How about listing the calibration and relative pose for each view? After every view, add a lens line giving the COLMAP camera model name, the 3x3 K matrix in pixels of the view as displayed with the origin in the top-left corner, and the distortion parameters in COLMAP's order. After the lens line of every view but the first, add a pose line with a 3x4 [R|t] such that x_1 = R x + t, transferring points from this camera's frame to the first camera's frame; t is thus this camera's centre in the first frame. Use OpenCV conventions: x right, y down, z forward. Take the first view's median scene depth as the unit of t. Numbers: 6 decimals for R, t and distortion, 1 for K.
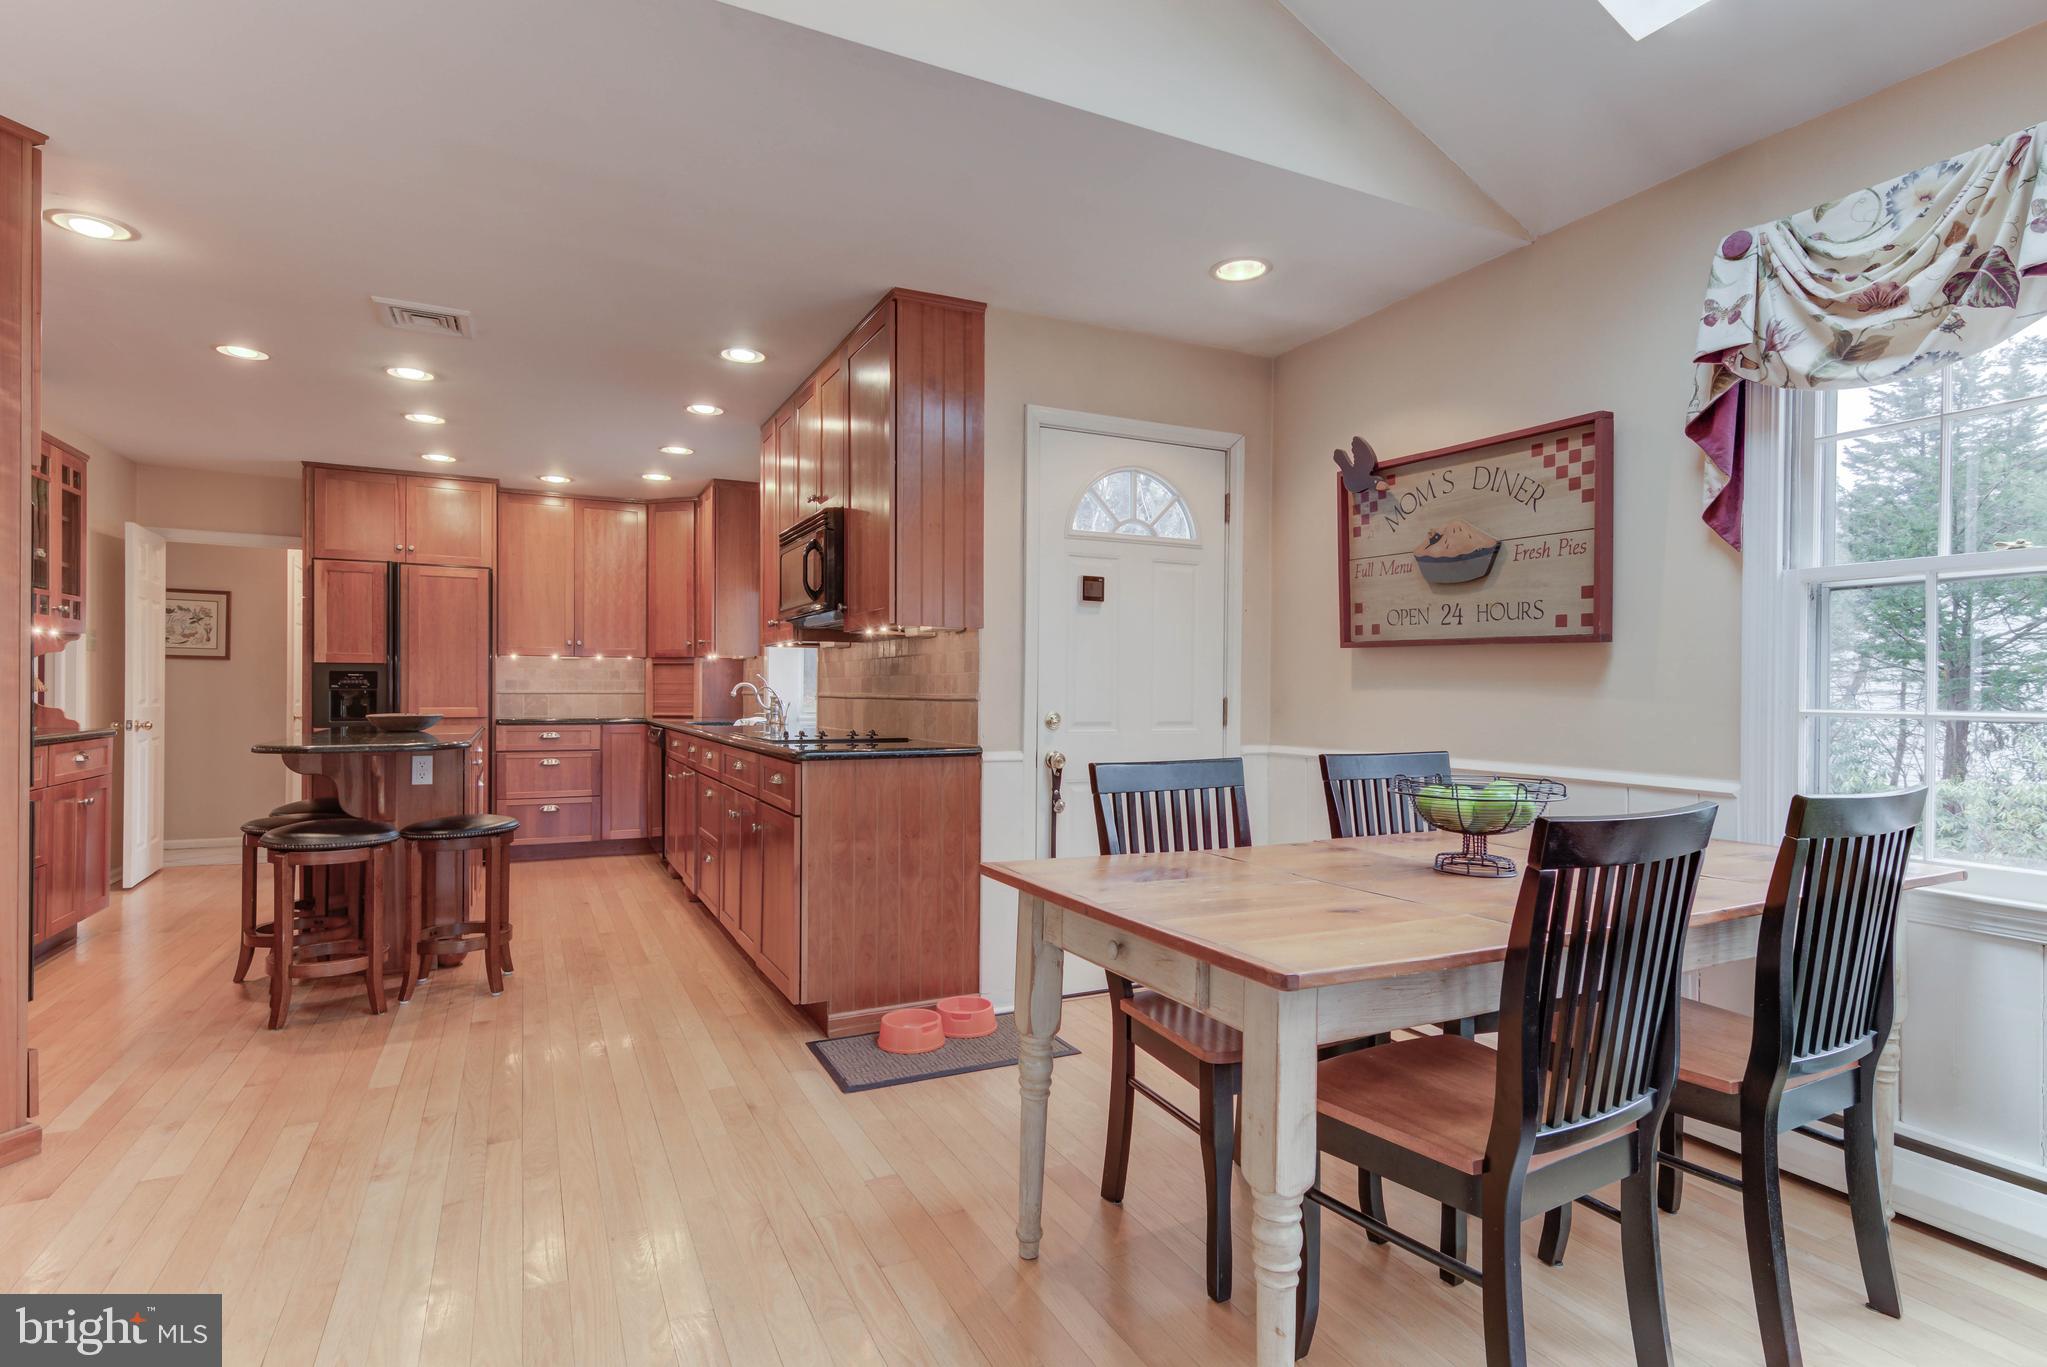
lens RADIAL K [[1025.8, 0, 1022.4], [0, 1025.8, 692.2], [0, 0, 1]] dist [0.023504, -0.008984]
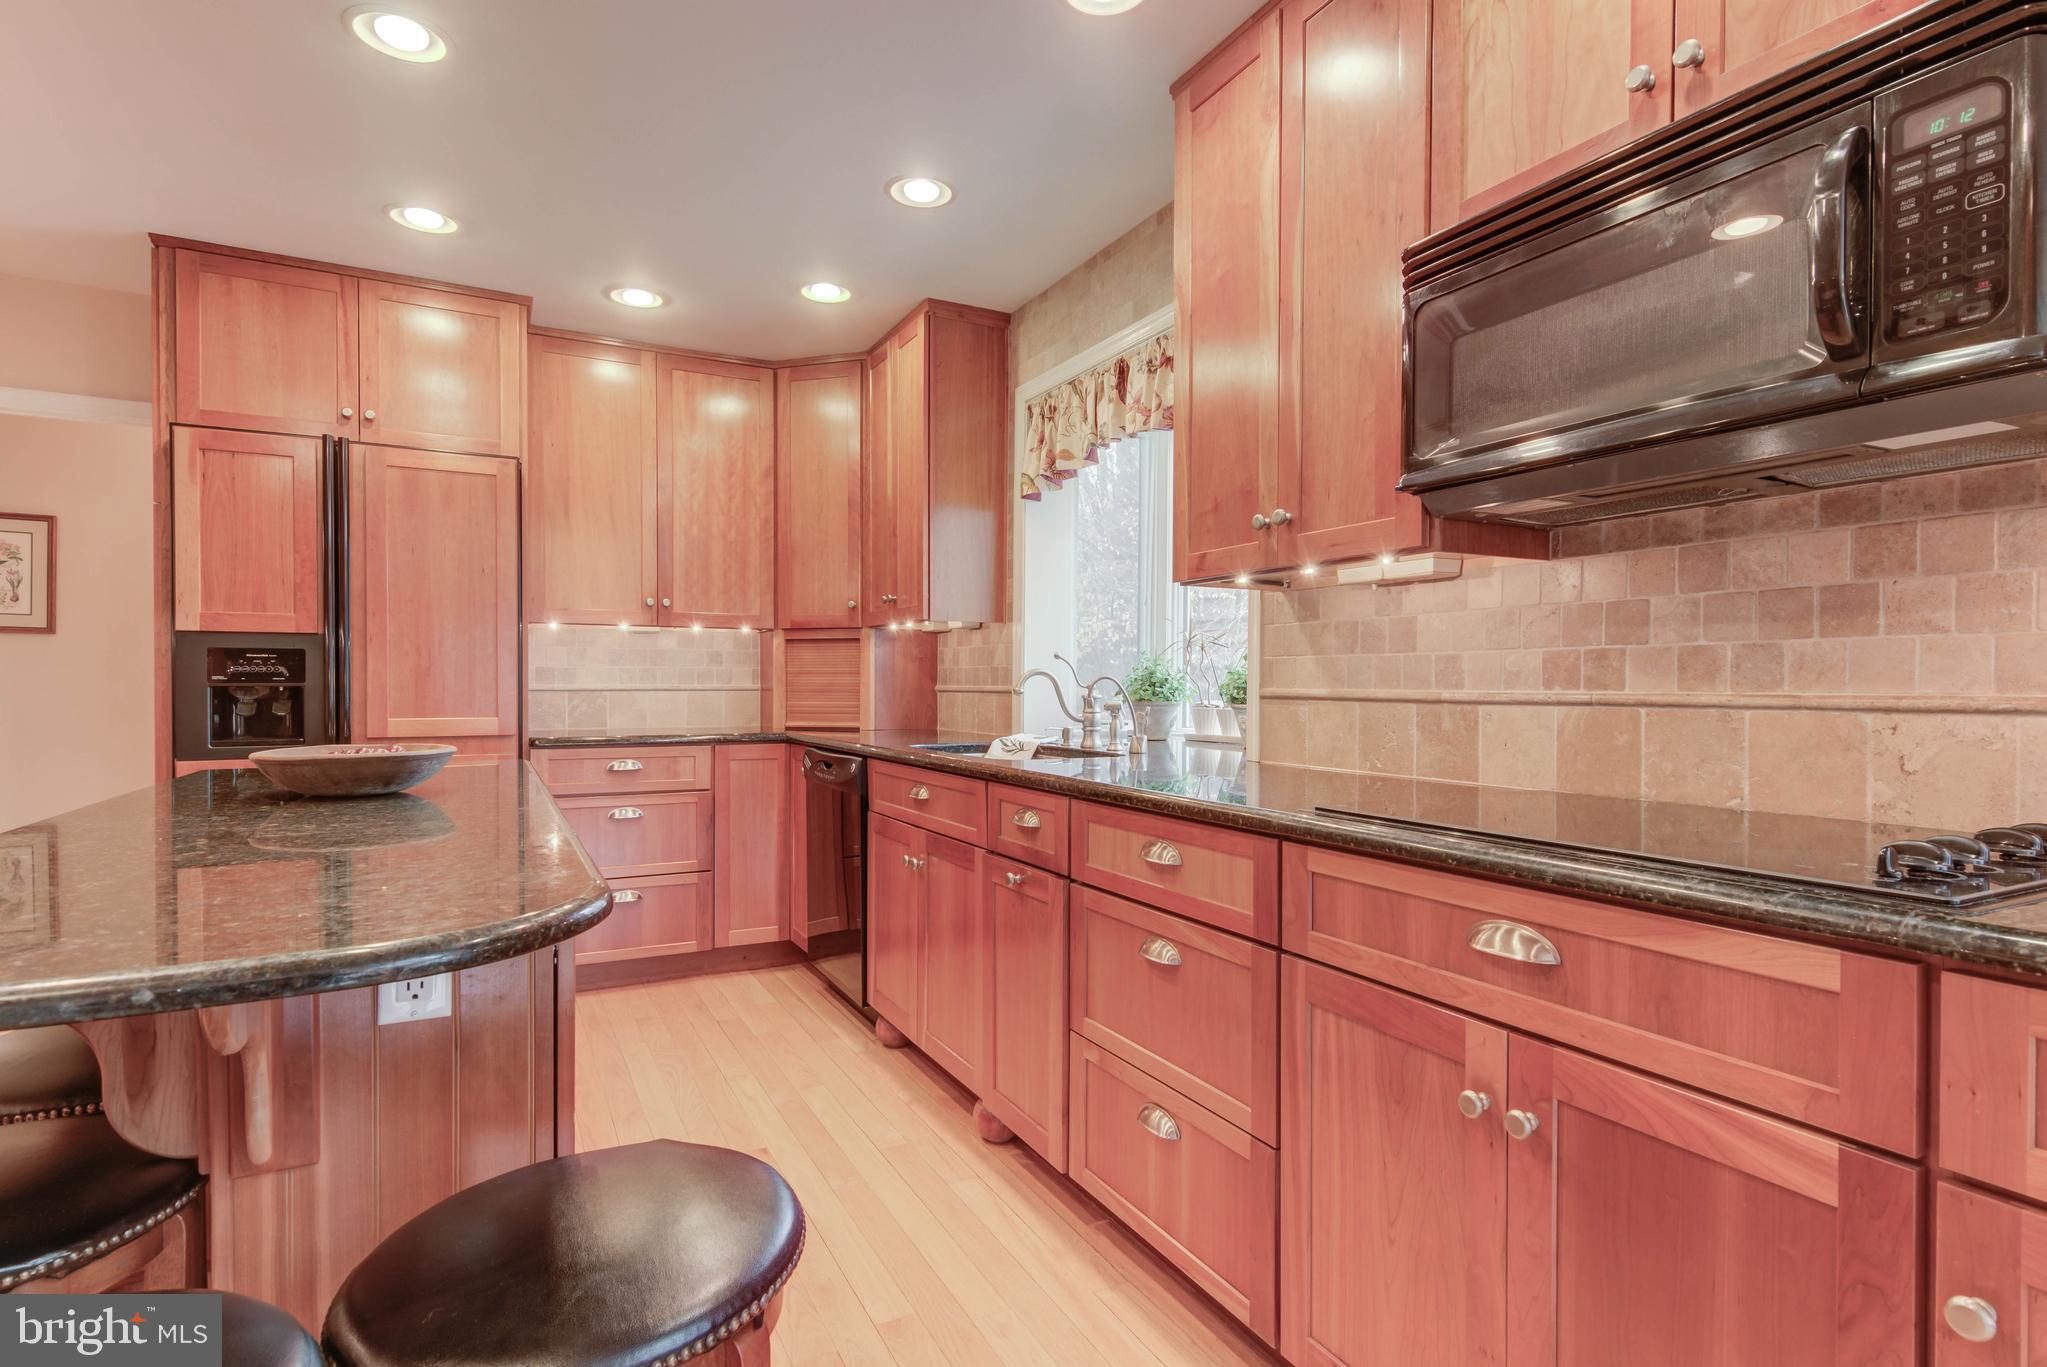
lens RADIAL K [[1025.8, 0, 1021.7], [0, 1025.8, 691.1], [0, 0, 1]] dist [0.023504, -0.008984]
pose [[0.999574, -0.002435, 0.029071, -0.271175], [0.002270, 0.999981, 0.005707, -0.001128], [-0.029085, -0.005638, 0.999561, 0.455967]]
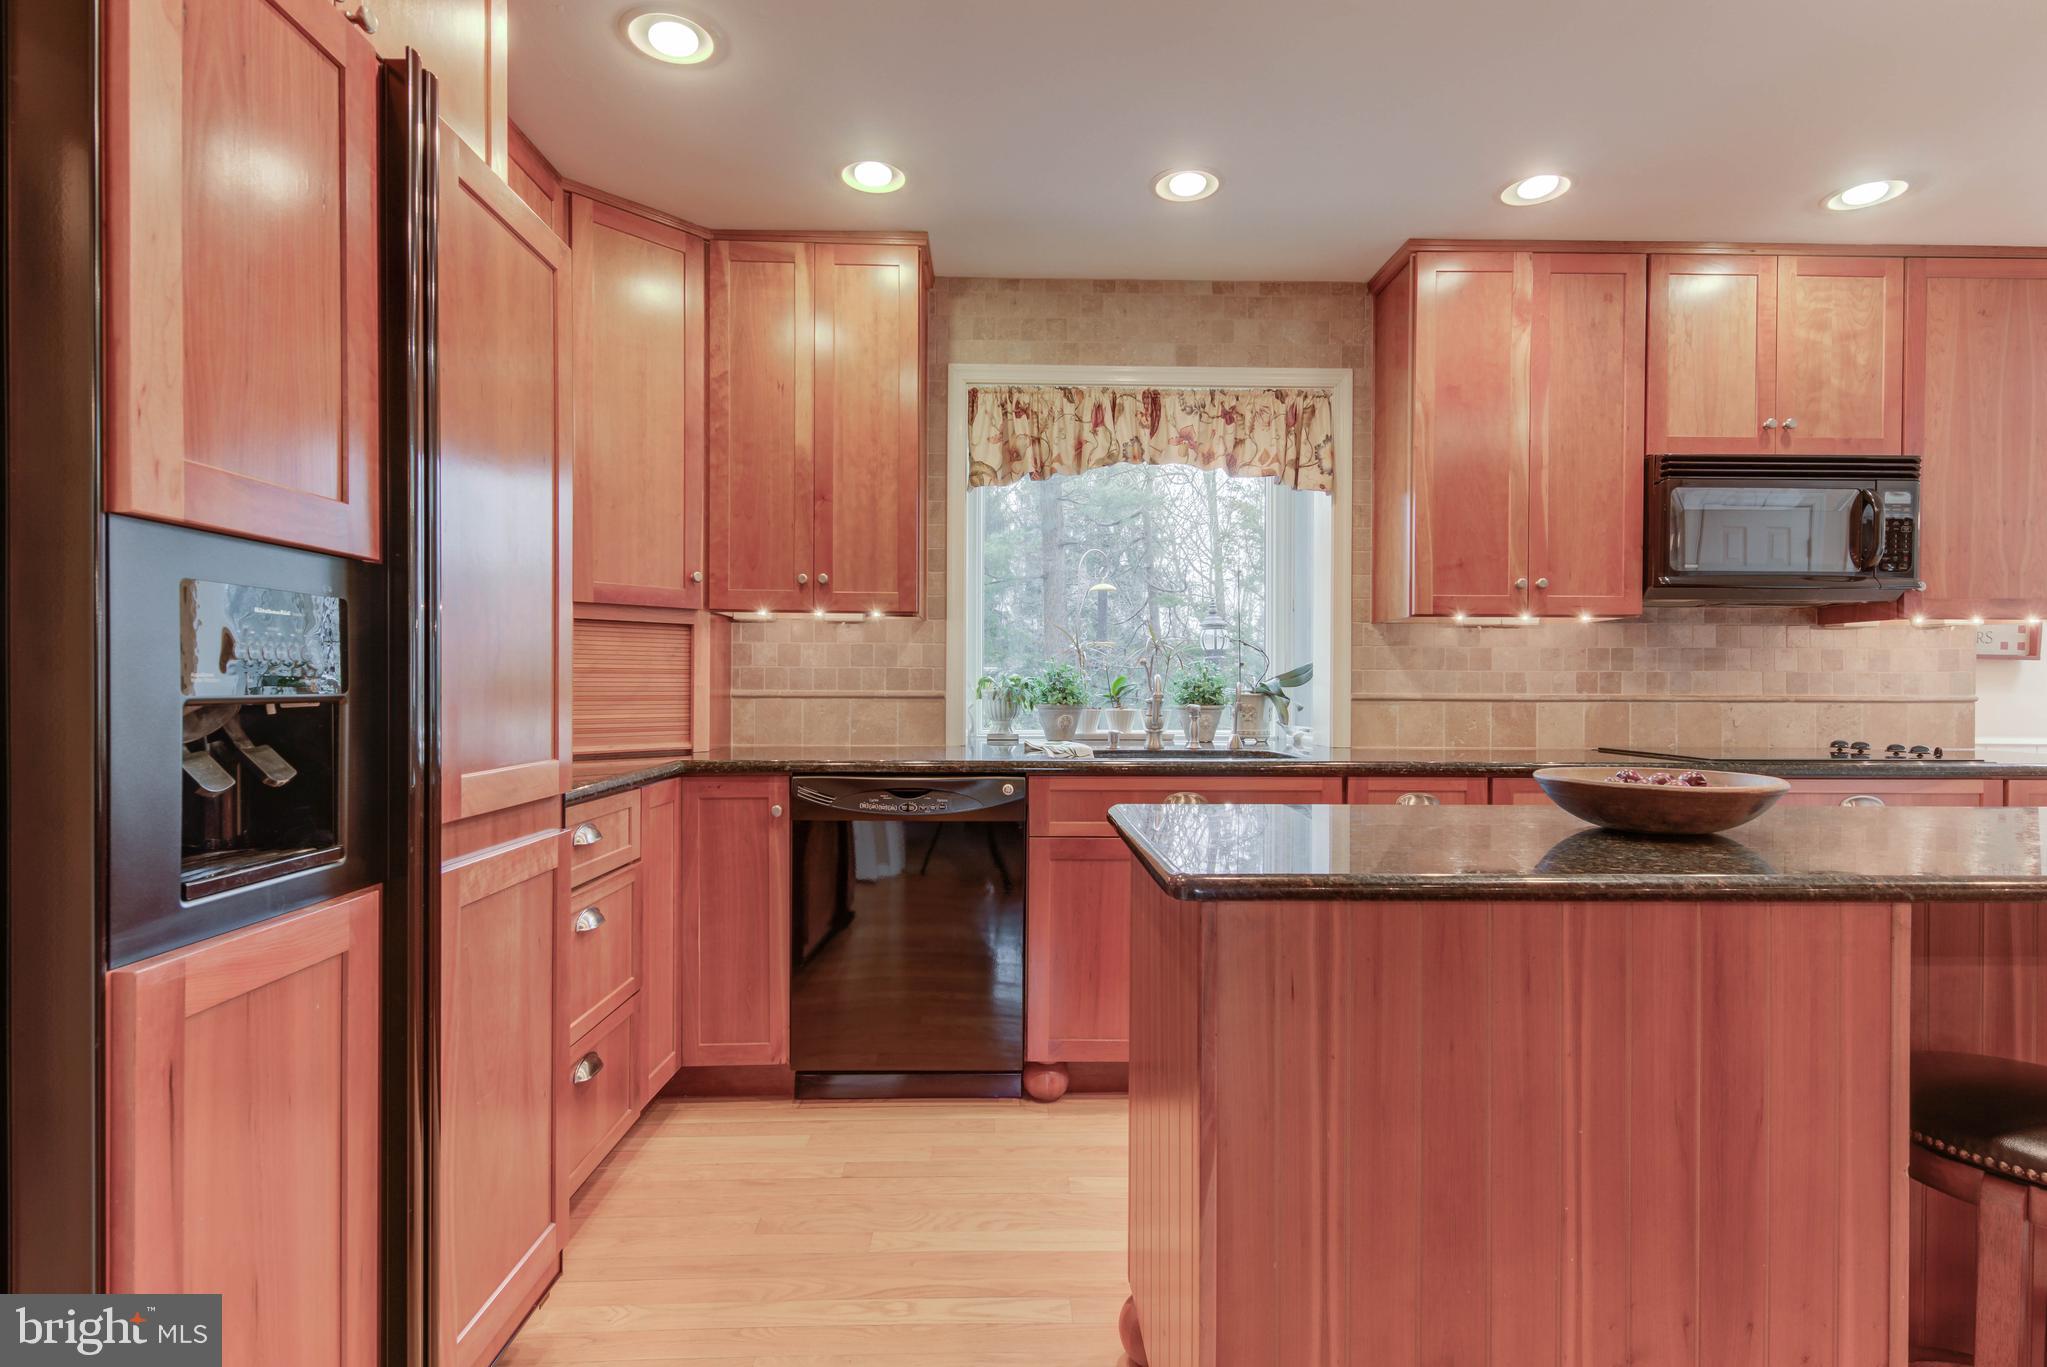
lens RADIAL K [[1025.8, 0, 1026.8], [0, 1025.8, 690.7], [0, 0, 1]] dist [0.023504, -0.008984]
pose [[0.415670, -0.005747, 0.909497, -0.716943], [-0.000634, 0.999978, 0.006608, -0.004210], [-0.909515, -0.003323, 0.415657, 0.777198]]
